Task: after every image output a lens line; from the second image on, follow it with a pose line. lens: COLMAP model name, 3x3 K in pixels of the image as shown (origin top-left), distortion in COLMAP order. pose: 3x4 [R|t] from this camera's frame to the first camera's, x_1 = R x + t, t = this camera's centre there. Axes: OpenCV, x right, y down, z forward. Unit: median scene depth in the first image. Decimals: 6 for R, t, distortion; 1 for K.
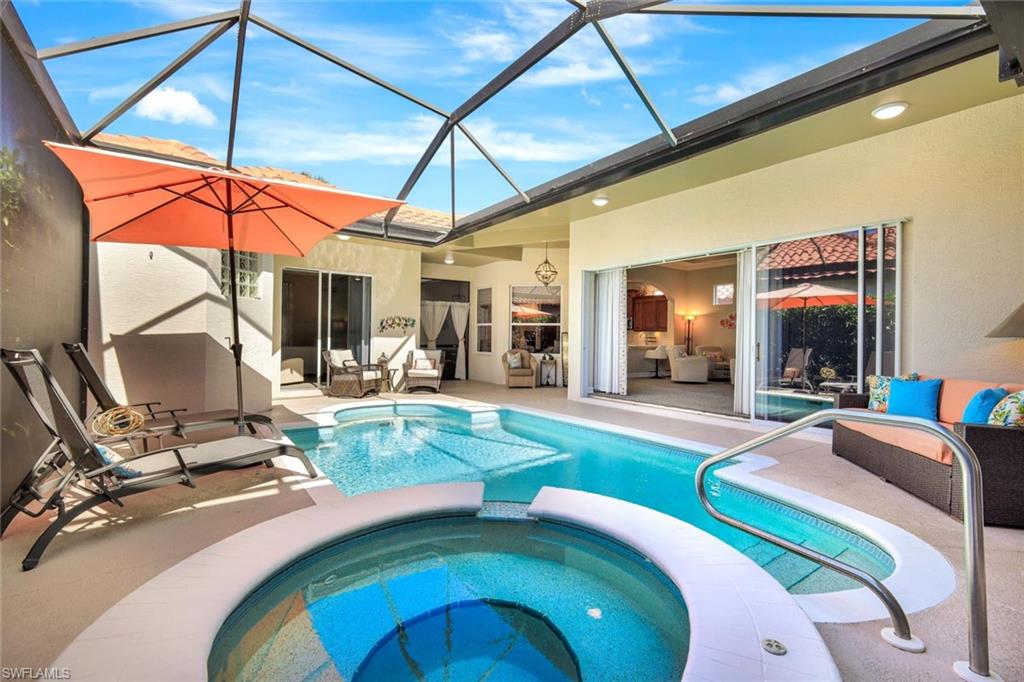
lens RADIAL K [[460.7, 0, 520.0], [0, 460.7, 342.3], [0, 0, 1]] dist [0.004645, -0.000688]
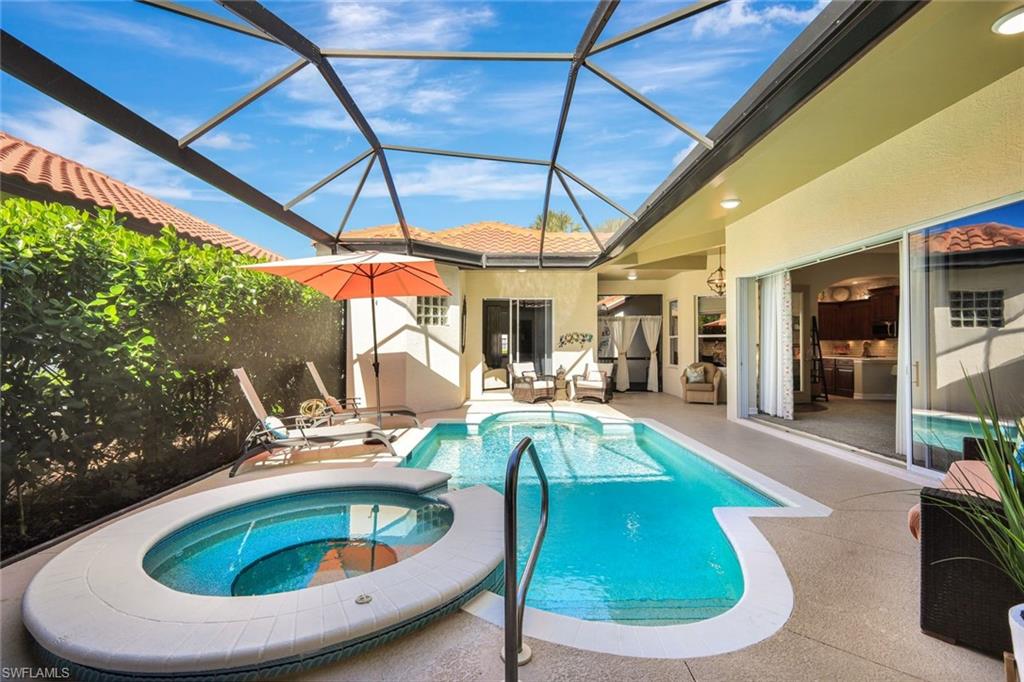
lens RADIAL K [[460.7, 0, 520.0], [0, 460.7, 342.3], [0, 0, 1]] dist [0.004645, -0.000688]
pose [[0.815236, -0.016427, -0.578896, 0.302860], [0.006296, 0.999790, -0.019503, -0.013639], [0.579095, 0.012255, 0.815168, 0.014050]]
